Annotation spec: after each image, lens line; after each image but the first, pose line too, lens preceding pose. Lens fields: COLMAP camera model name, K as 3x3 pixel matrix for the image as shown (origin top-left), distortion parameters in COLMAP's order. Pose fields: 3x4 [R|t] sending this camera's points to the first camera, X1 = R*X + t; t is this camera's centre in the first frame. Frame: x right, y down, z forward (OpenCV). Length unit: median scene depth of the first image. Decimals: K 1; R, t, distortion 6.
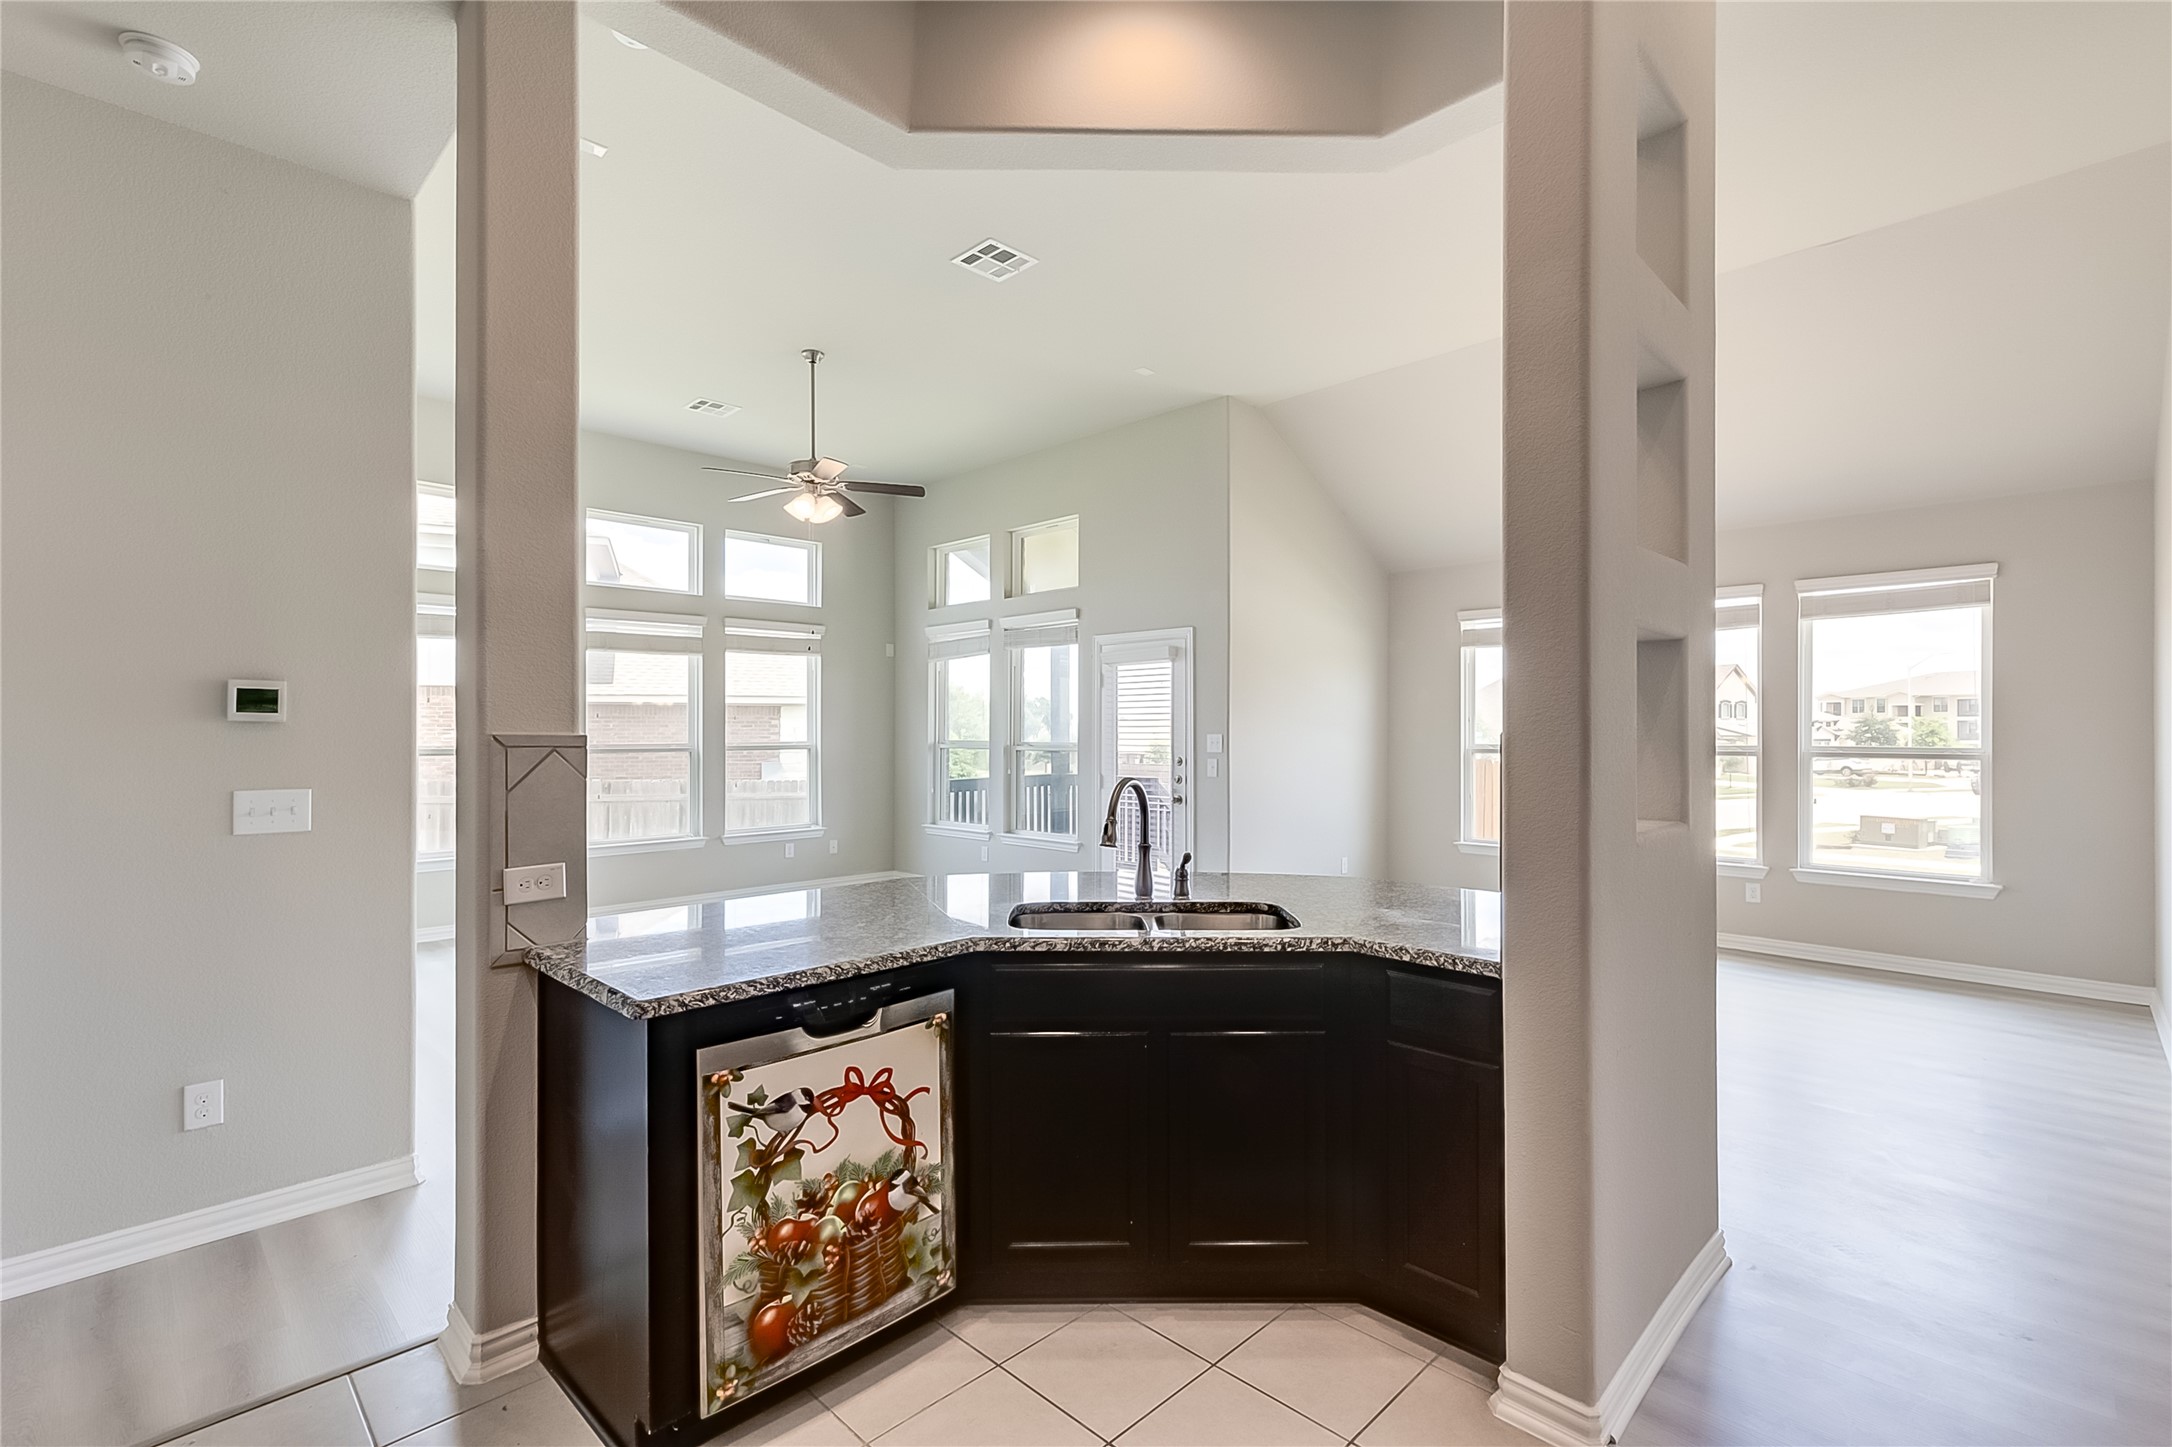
lens RADIAL K [[978.2, 0, 1083.0], [0, 978.2, 717.1], [0, 0, 1]] dist [0.000938, -0.000225]
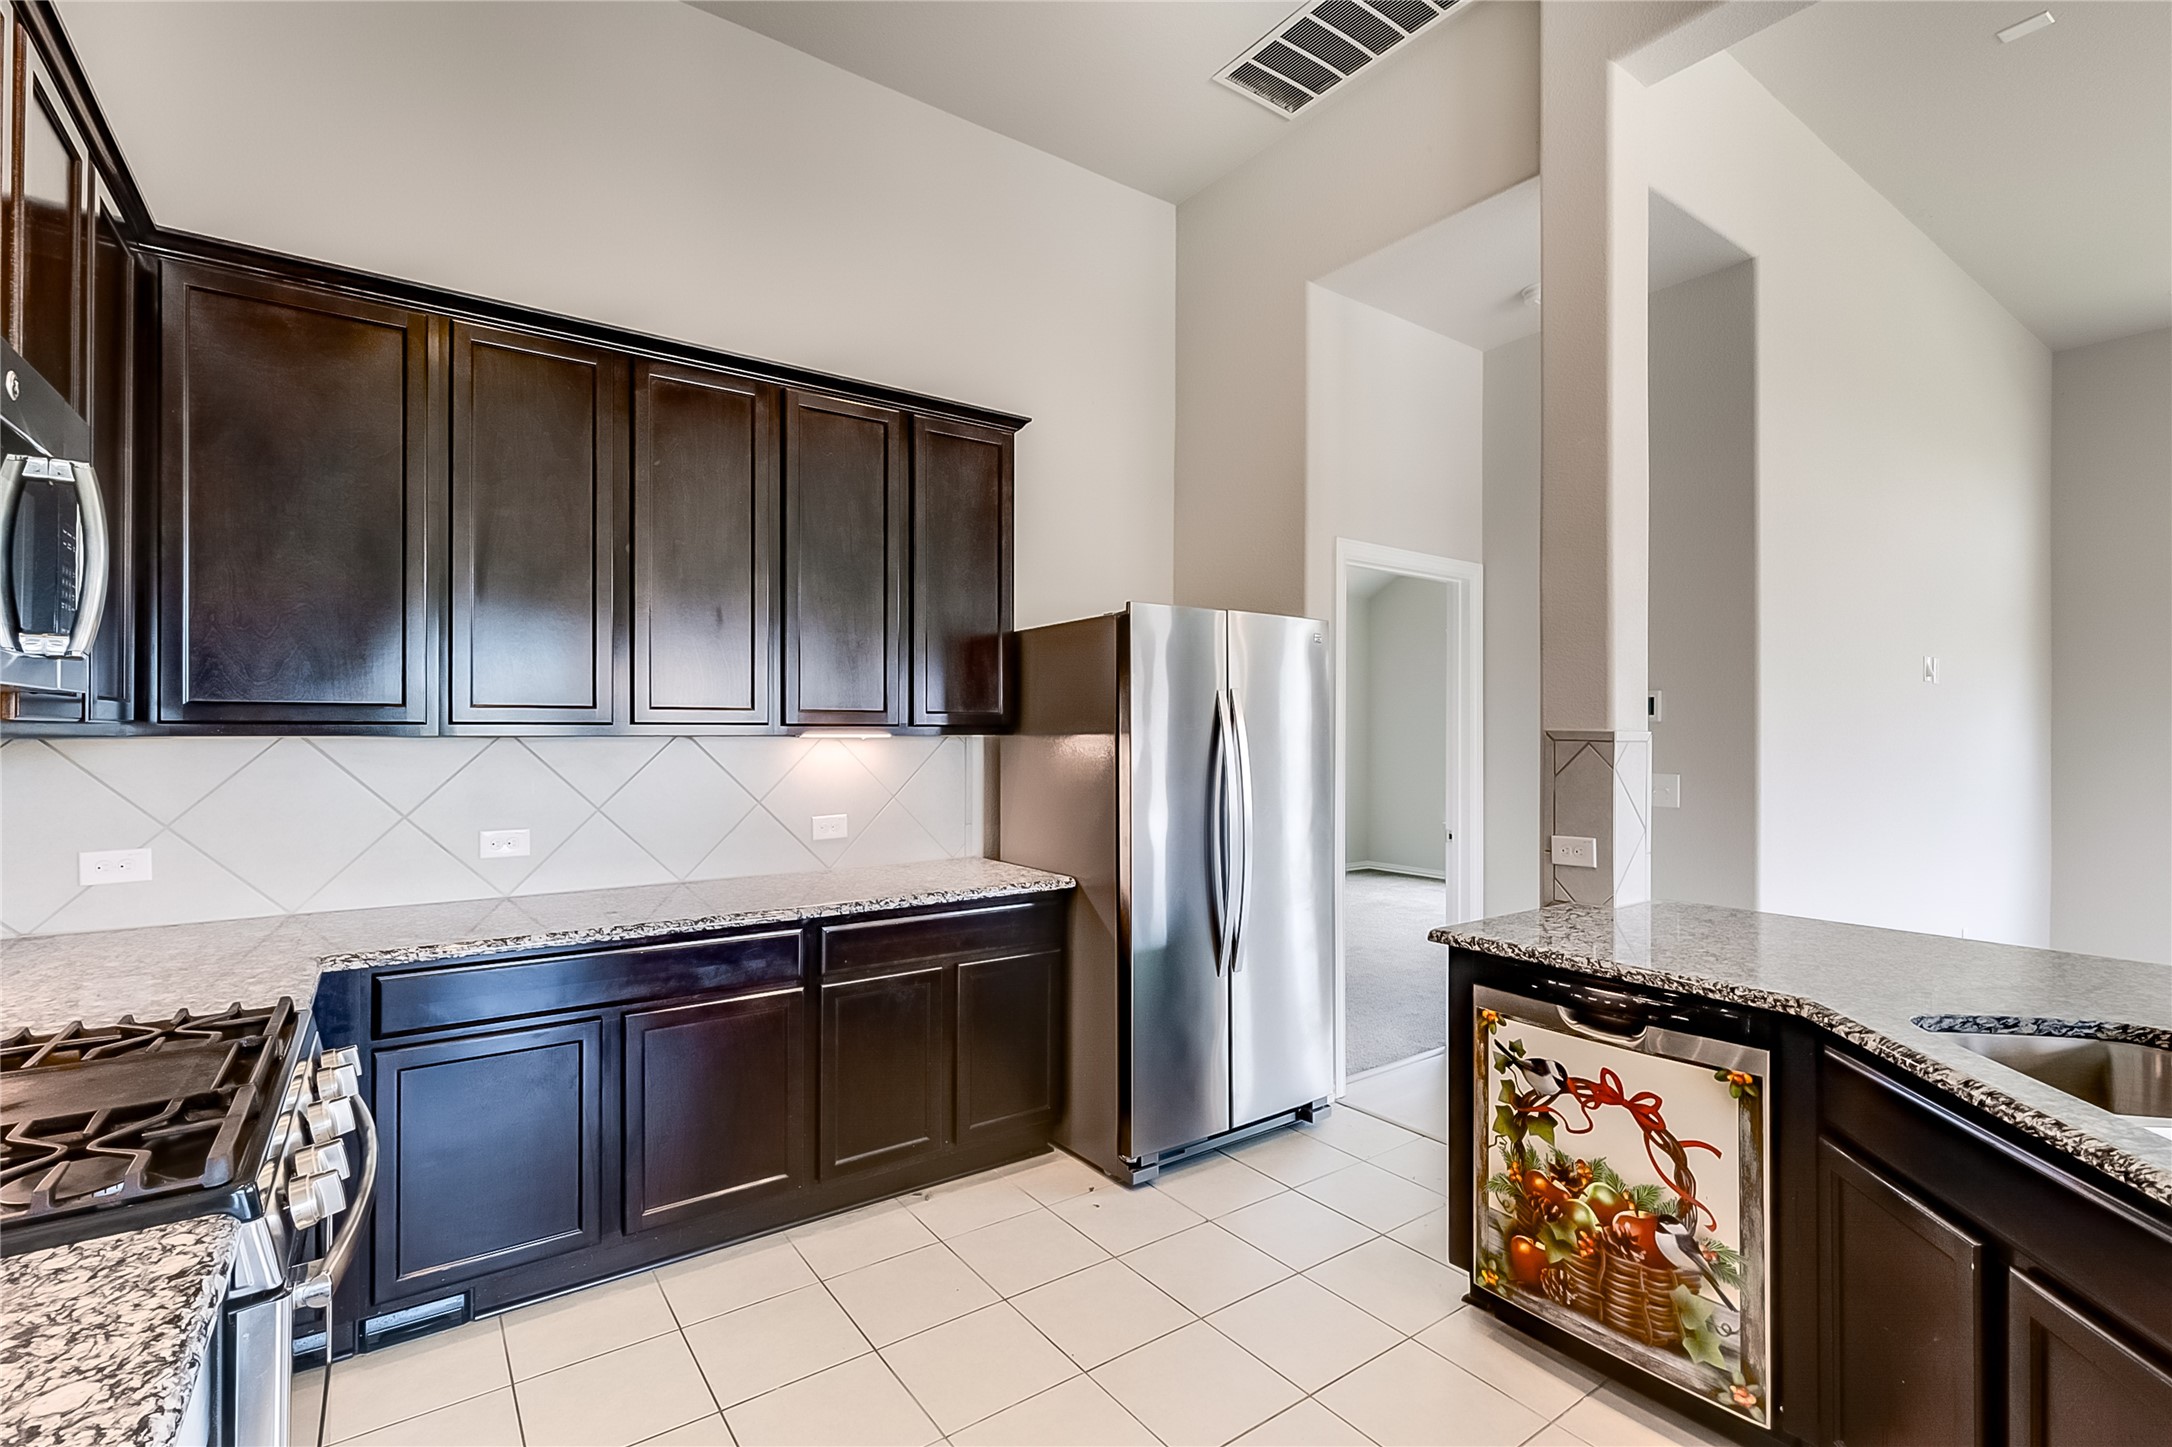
lens RADIAL K [[978.2, 0, 1087.0], [0, 978.2, 729.7], [0, 0, 1]] dist [0.000938, -0.000225]
pose [[-0.164315, -0.002253, -0.986405, 0.825323], [0.011479, 0.999925, -0.004196, 0.016942], [0.986341, -0.012012, -0.164277, 0.661468]]
